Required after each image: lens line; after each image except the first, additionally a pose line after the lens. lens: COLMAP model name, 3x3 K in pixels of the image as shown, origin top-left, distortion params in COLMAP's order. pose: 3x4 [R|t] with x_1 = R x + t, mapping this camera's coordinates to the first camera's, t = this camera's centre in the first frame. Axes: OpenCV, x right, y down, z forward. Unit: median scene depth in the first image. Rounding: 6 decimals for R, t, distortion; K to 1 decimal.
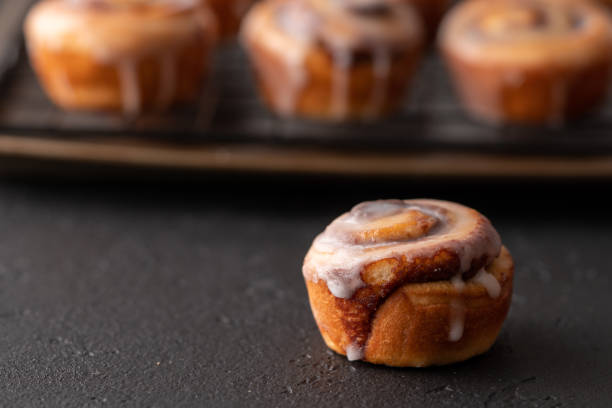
lens RADIAL K [[2880.9, 0, 306.0], [0, 2880.9, 204.0], [0, 0, 1]] dist [-0.098576, -4.093986]
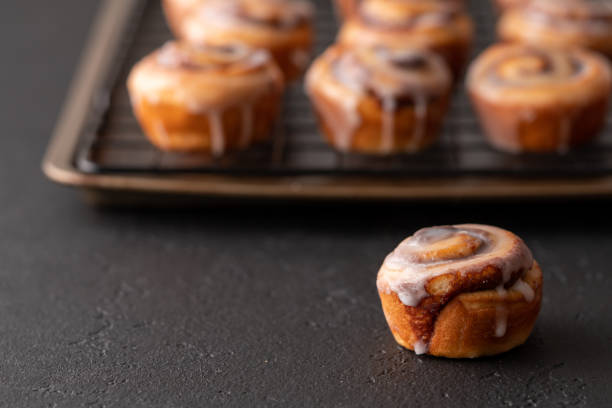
lens RADIAL K [[2880.9, 0, 306.0], [0, 2880.9, 204.0], [0, 0, 1]] dist [-0.098576, -4.093986]
pose [[0.999263, -0.030638, 0.023124, -0.061077], [0.030201, 0.999363, 0.019014, -0.037535], [-0.023692, -0.018302, 0.999552, -0.266661]]
